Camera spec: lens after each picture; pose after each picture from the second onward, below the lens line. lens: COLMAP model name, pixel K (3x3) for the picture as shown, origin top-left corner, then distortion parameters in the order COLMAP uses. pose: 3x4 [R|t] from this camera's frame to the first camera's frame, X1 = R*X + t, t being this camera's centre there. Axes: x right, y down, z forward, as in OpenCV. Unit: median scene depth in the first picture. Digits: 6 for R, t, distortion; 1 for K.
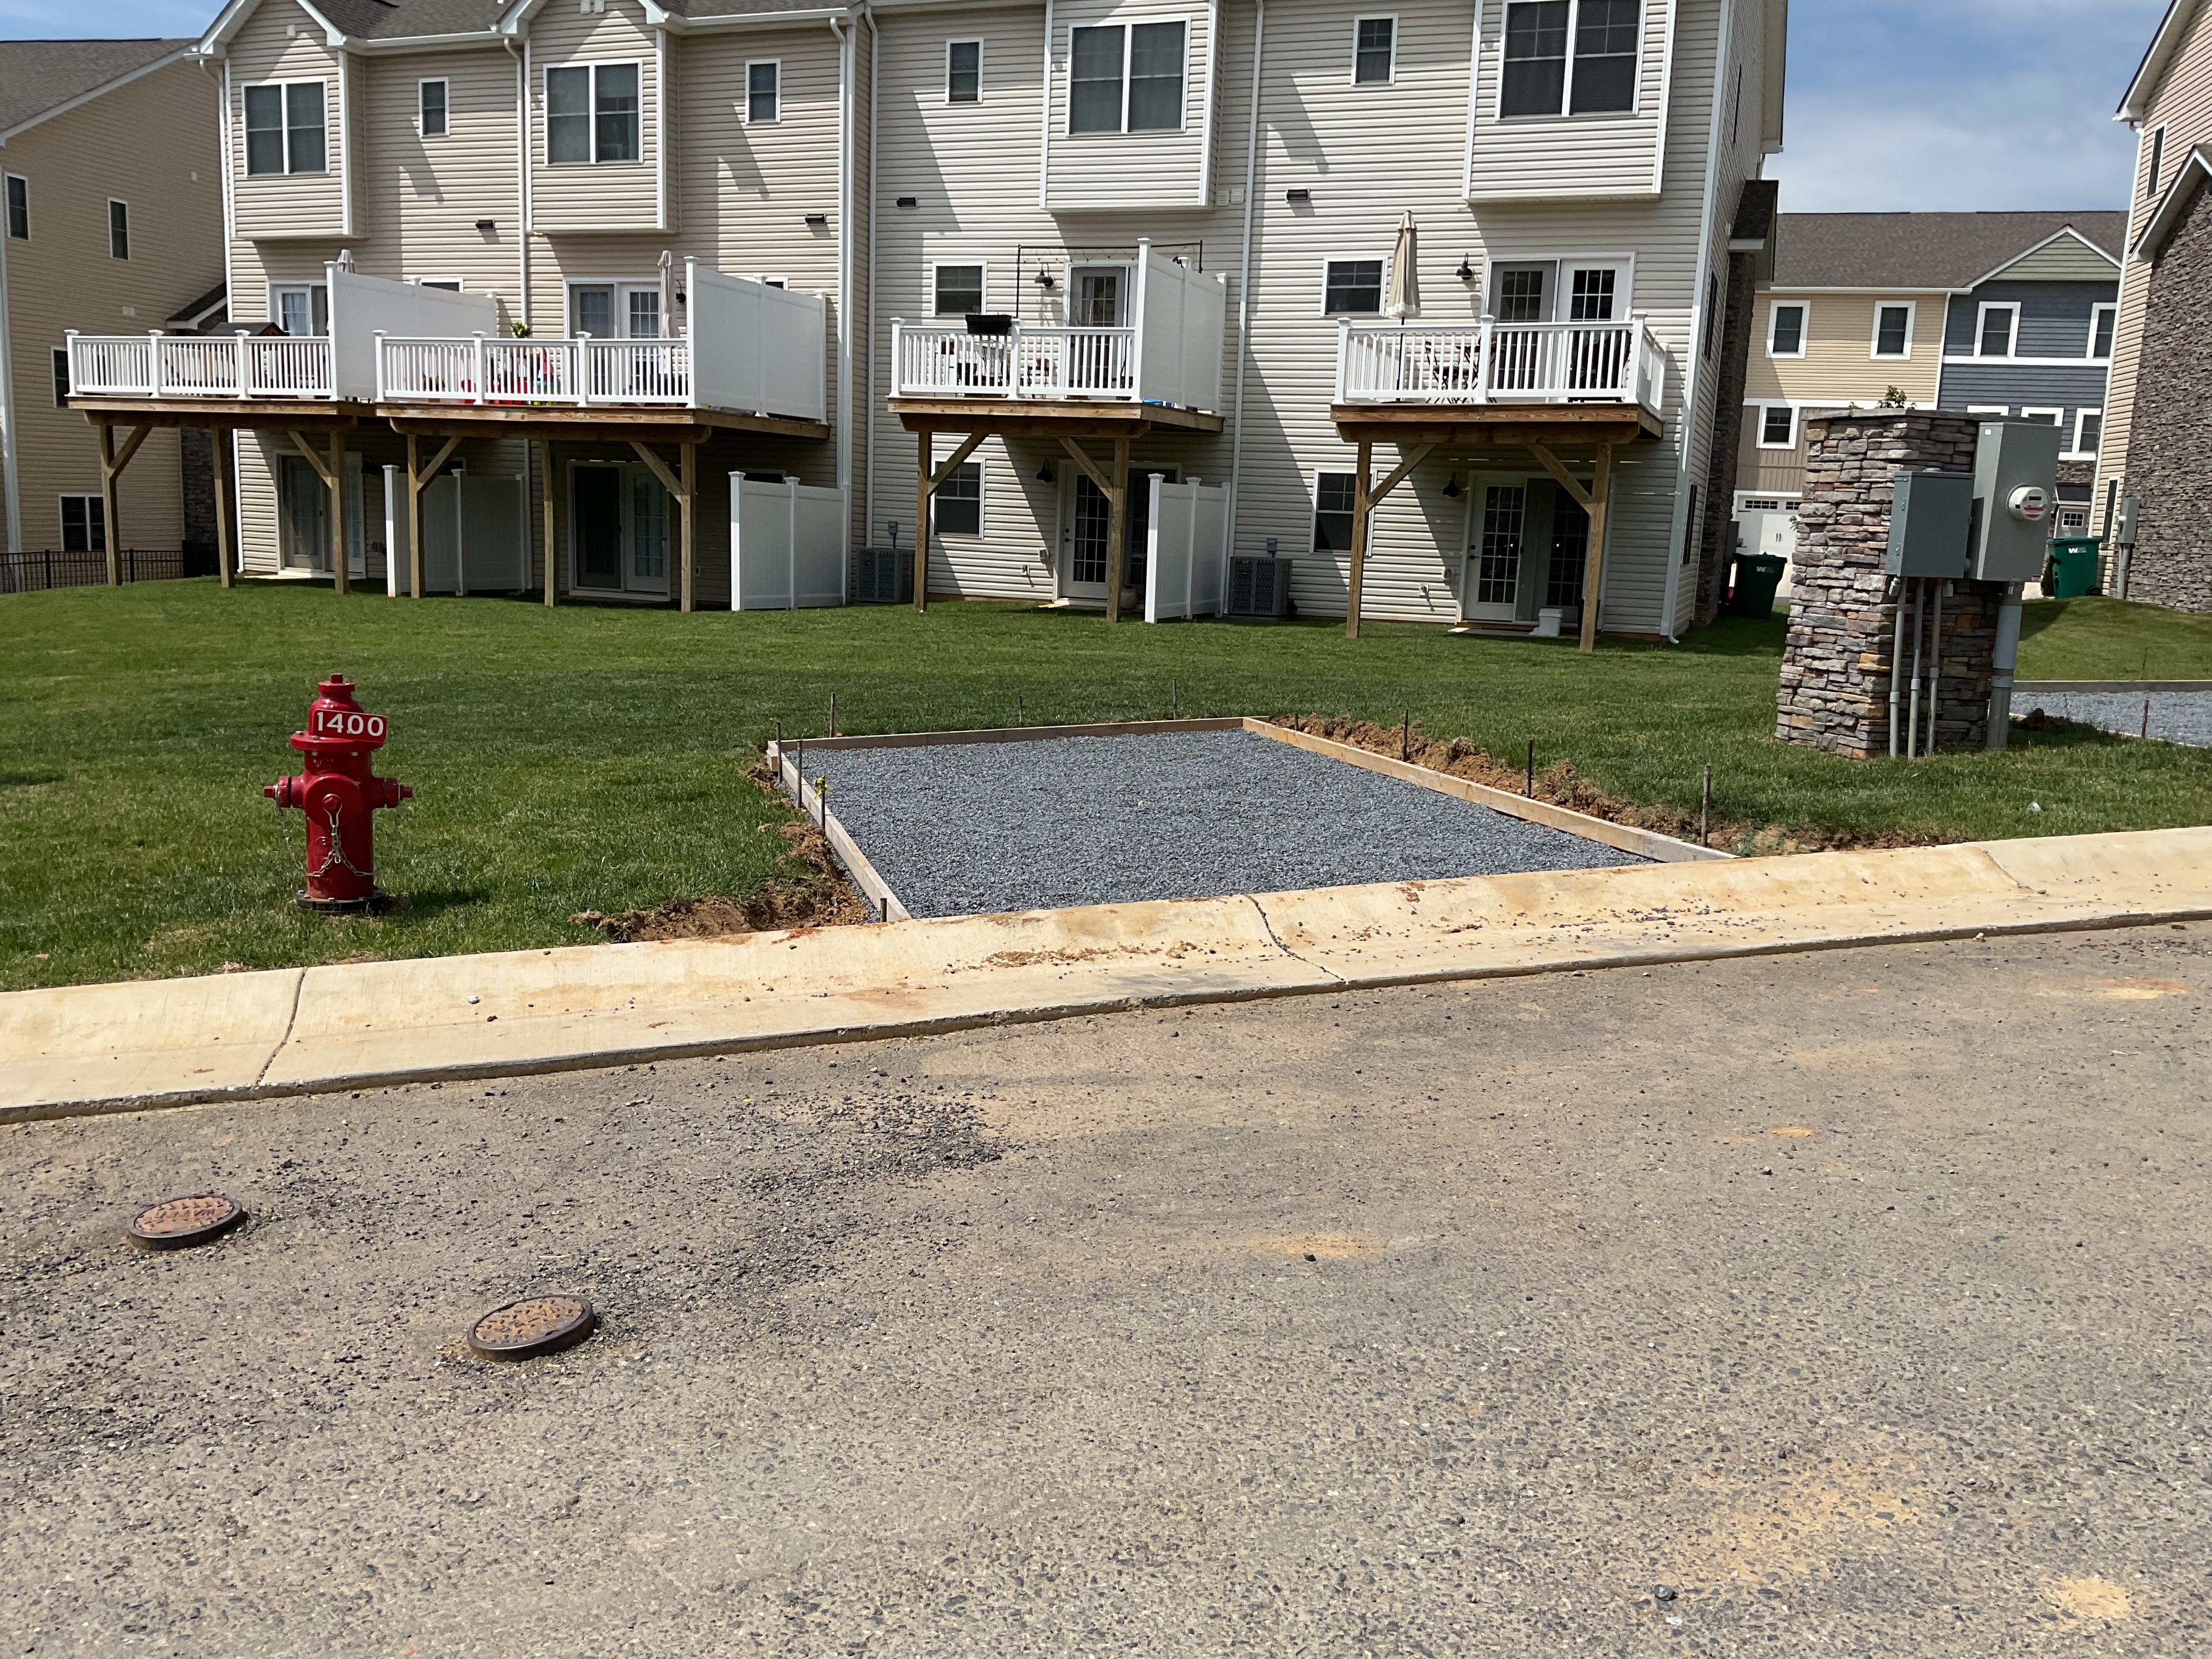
lens RADIAL K [[1847.1, 0, 1097.1], [0, 1847.1, 838.3], [0, 0, 1]] dist [0.060529, -0.127818]
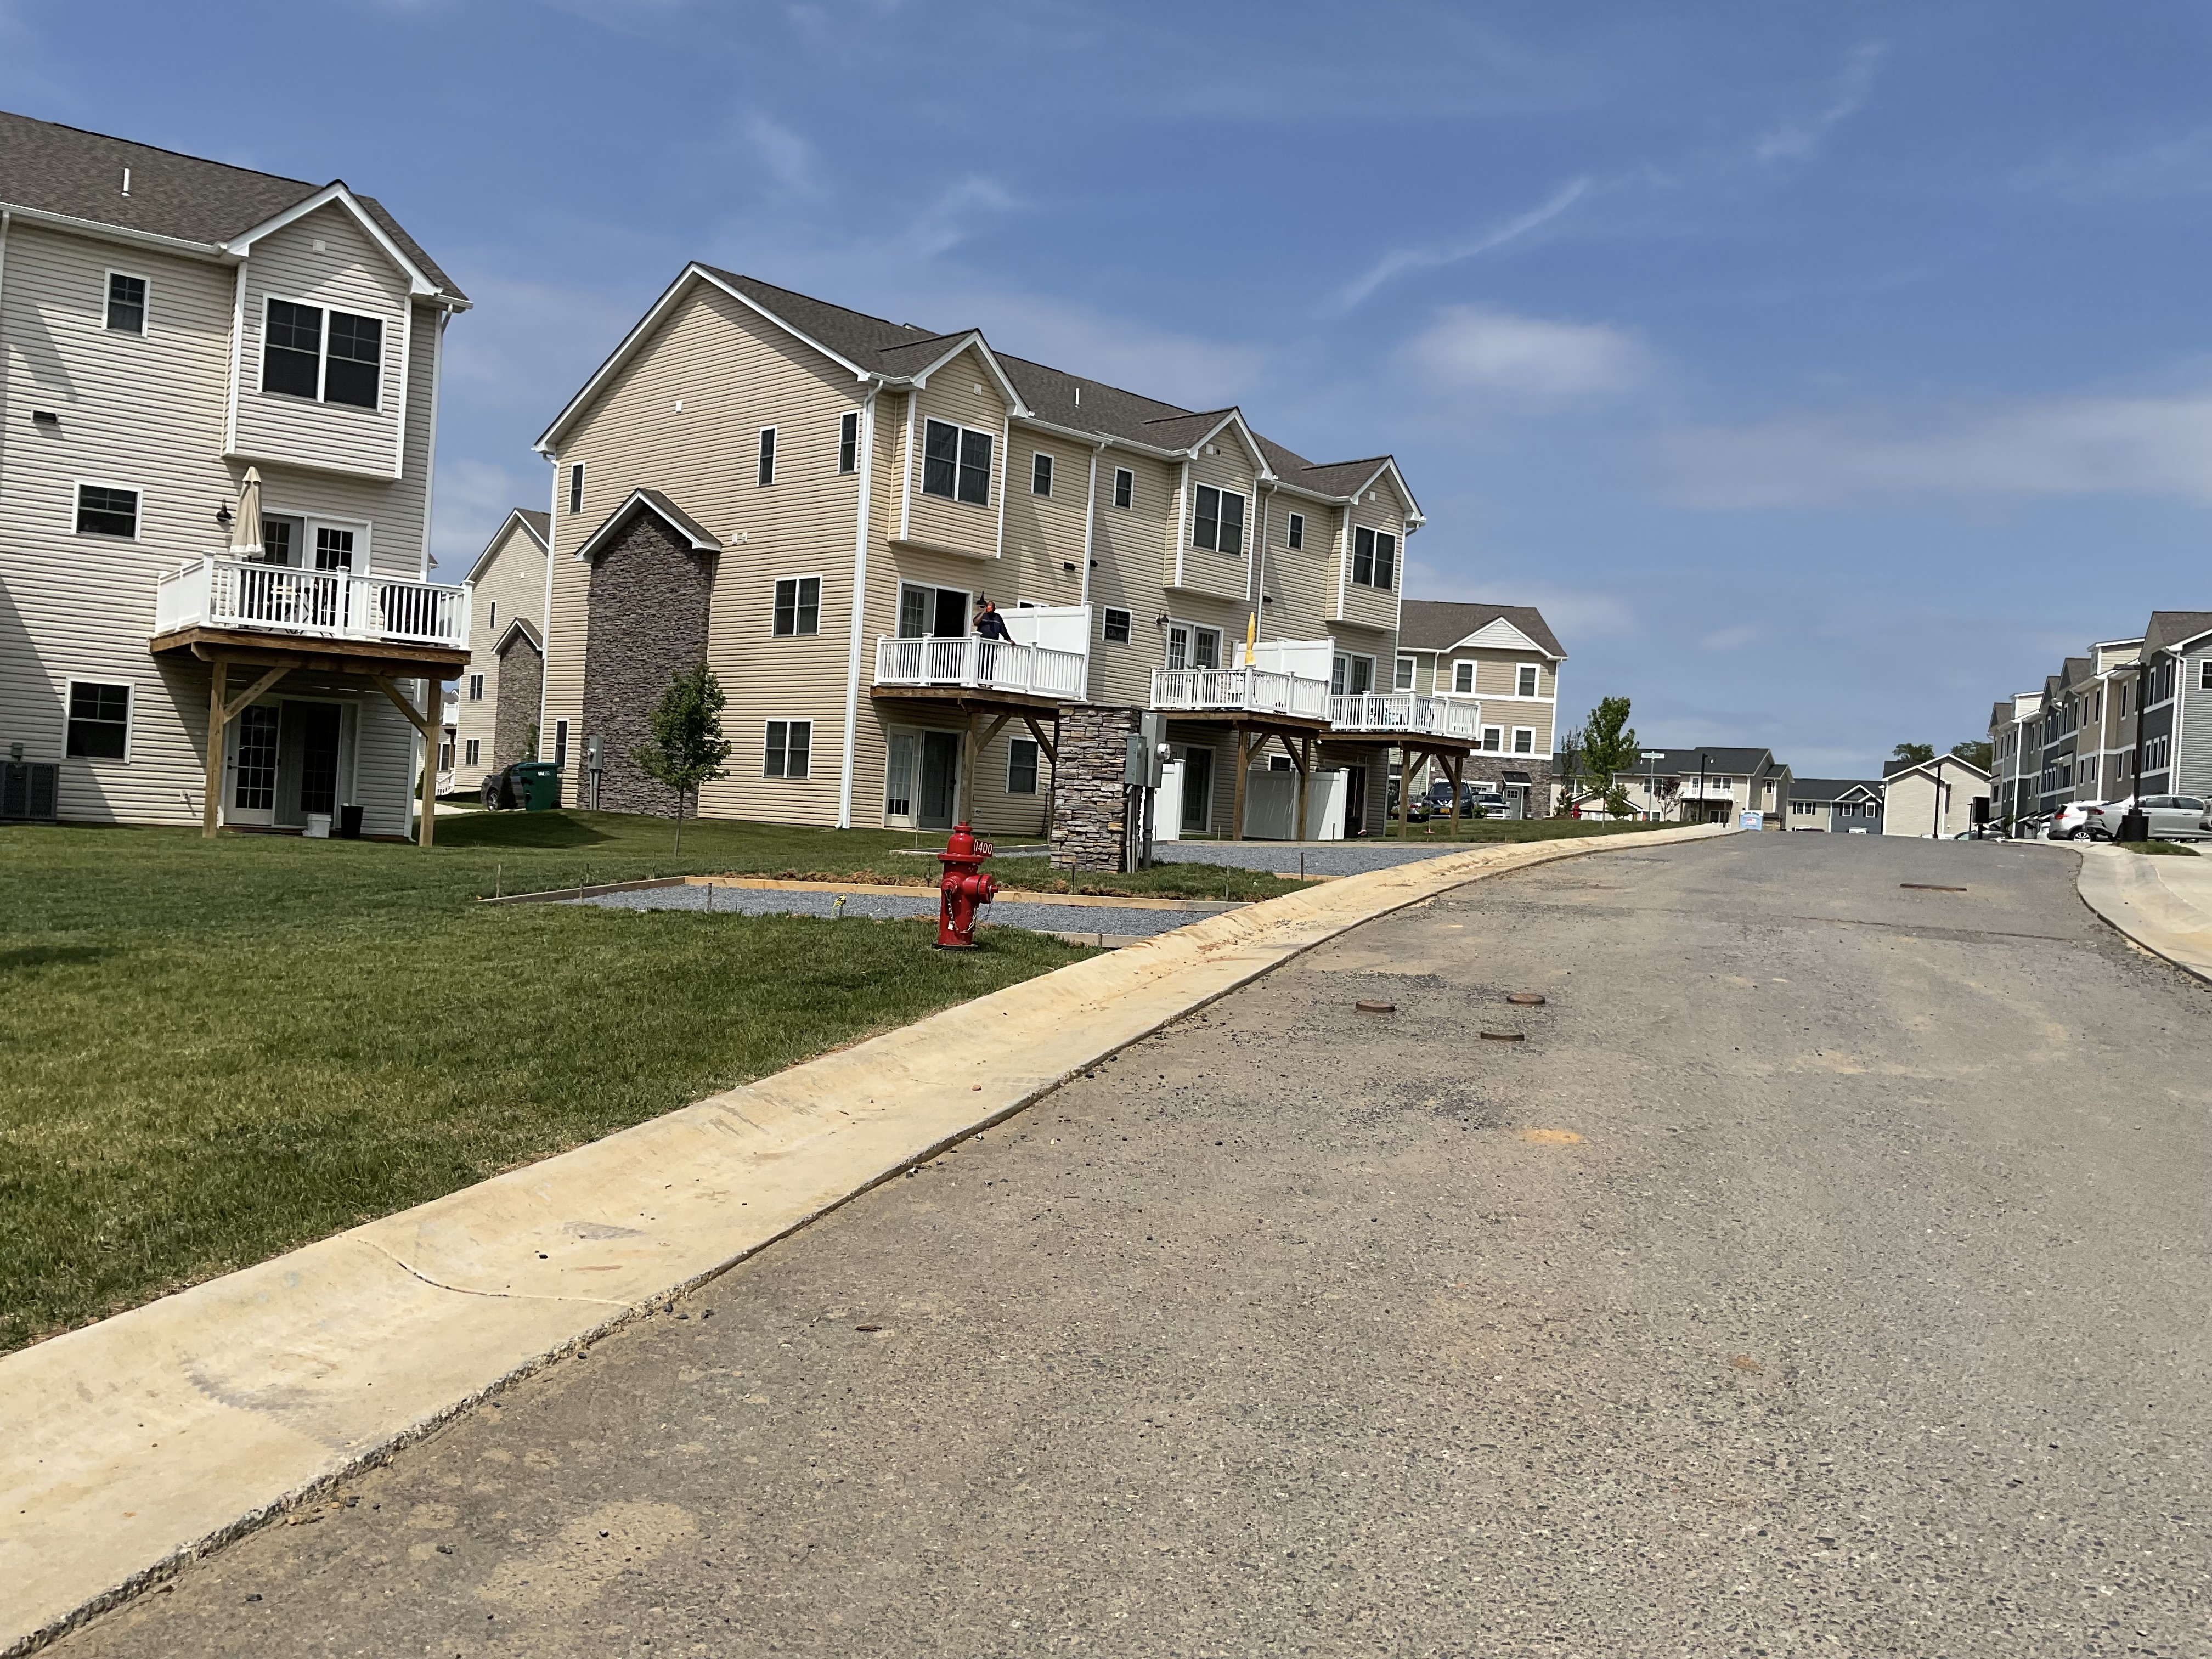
lens RADIAL K [[1847.1, 0, 1120.2], [0, 1847.1, 827.4], [0, 0, 1]] dist [0.060529, -0.127818]
pose [[0.531236, -0.001744, 0.847222, -0.464810], [0.108284, 0.991936, -0.065856, 0.013634], [-0.840276, 0.126725, 0.527141, -0.018660]]
